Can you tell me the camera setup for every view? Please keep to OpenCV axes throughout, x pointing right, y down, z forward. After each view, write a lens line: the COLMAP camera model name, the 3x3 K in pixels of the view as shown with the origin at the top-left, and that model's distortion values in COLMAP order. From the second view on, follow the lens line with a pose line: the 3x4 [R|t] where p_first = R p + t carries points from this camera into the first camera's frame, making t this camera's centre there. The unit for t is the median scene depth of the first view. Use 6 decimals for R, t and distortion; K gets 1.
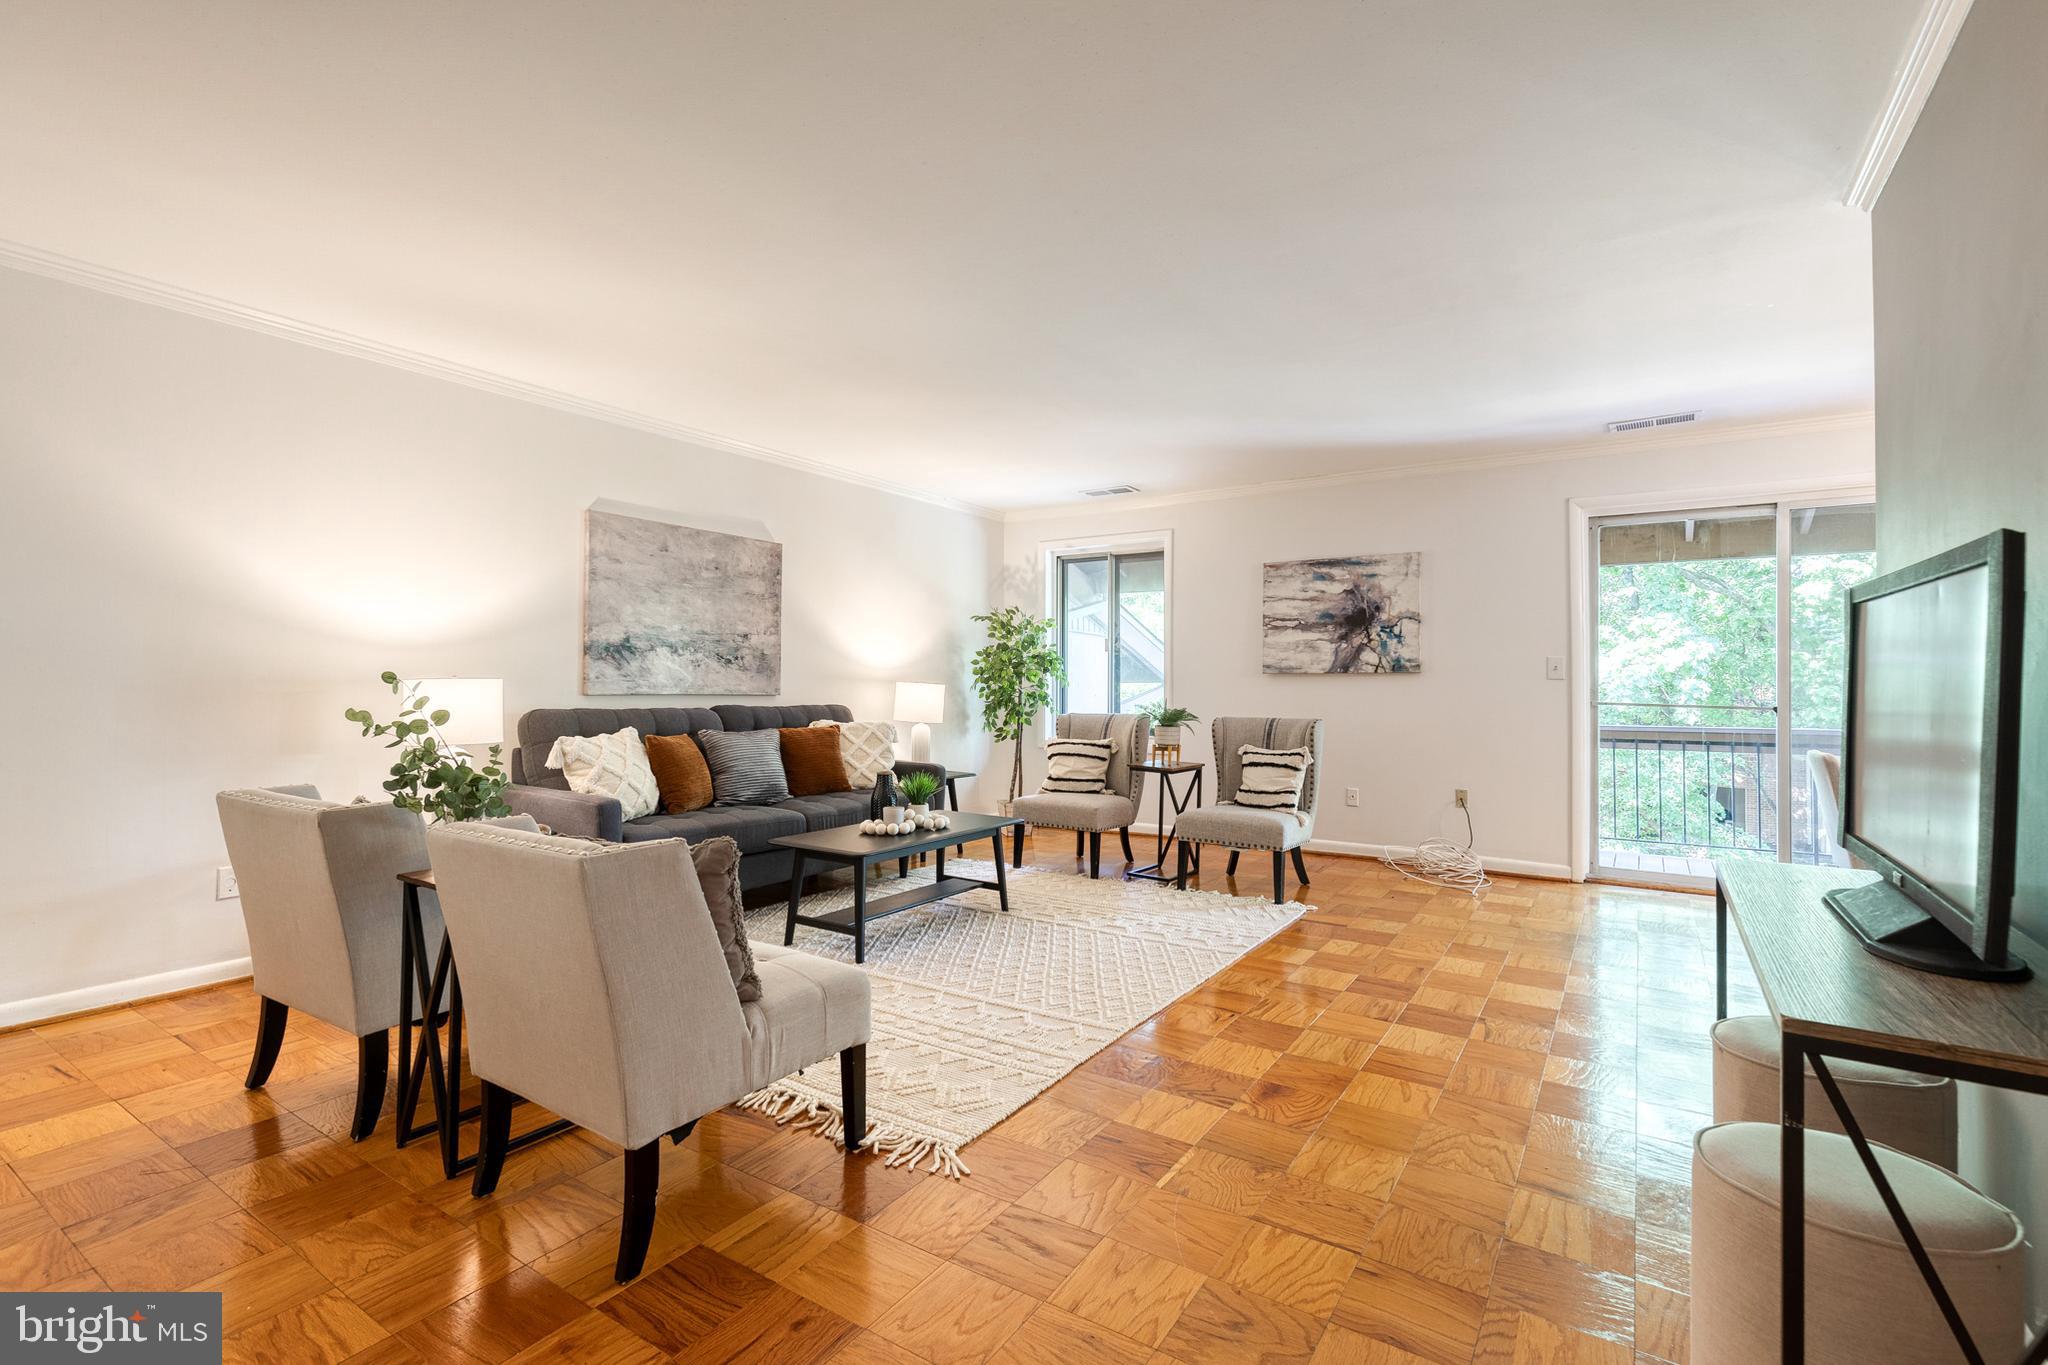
lens RADIAL K [[921.4, 0, 1044.1], [0, 921.4, 674.4], [0, 0, 1]] dist [0.005922, -0.000617]
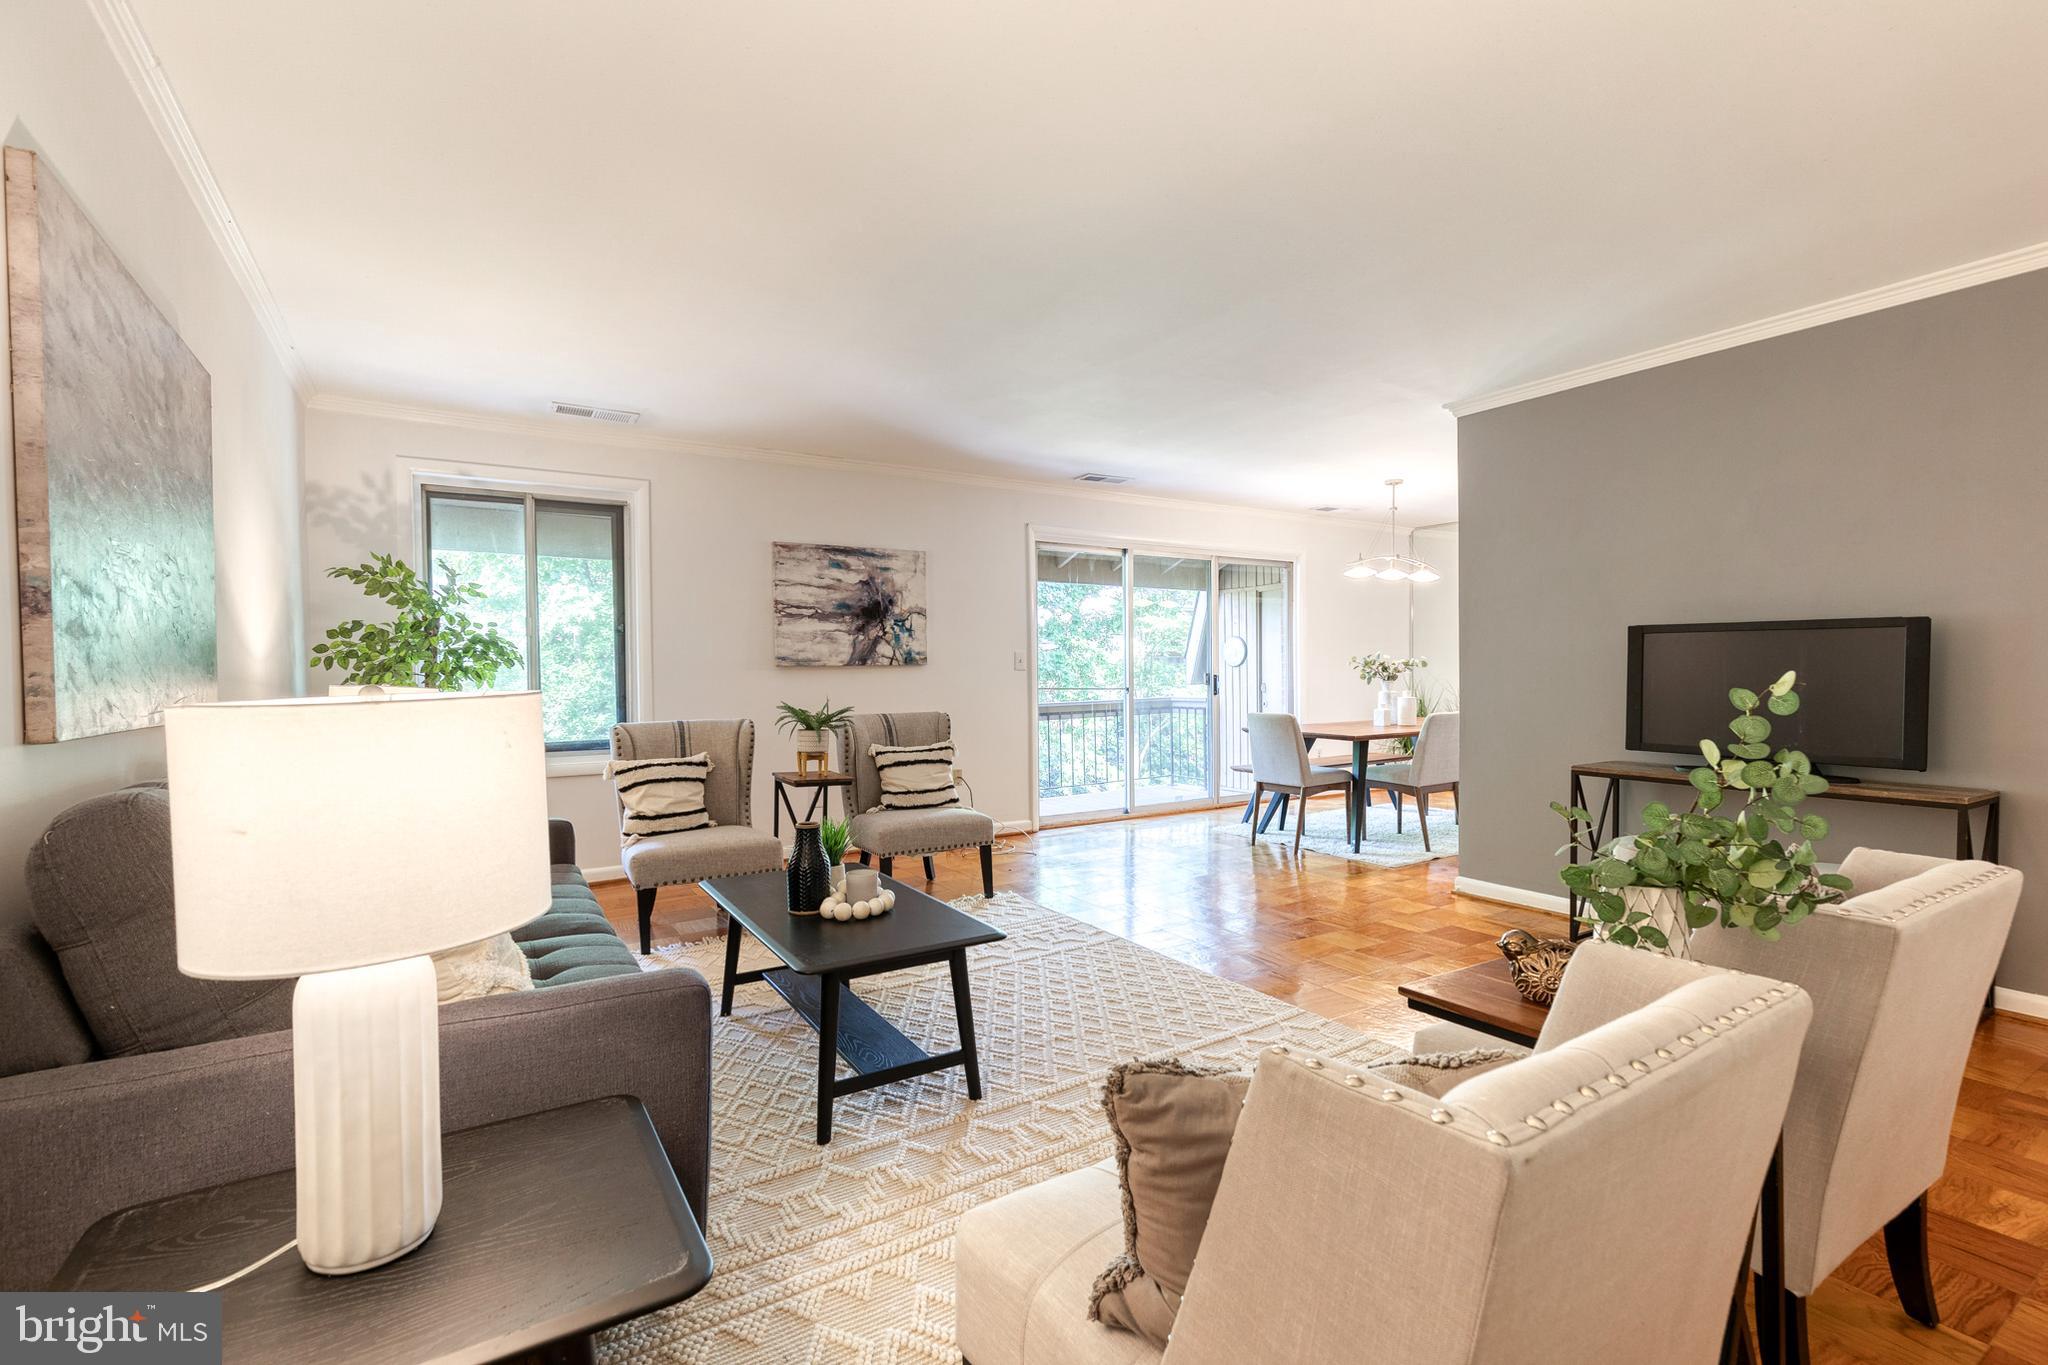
lens RADIAL K [[921.4, 0, 1044.1], [0, 921.4, 674.4], [0, 0, 1]] dist [0.005922, -0.000617]
pose [[0.406864, -0.011243, 0.913420, -0.493435], [0.003002, 0.999935, 0.010971, -0.002172], [-0.913484, -0.001721, 0.406871, 0.426547]]
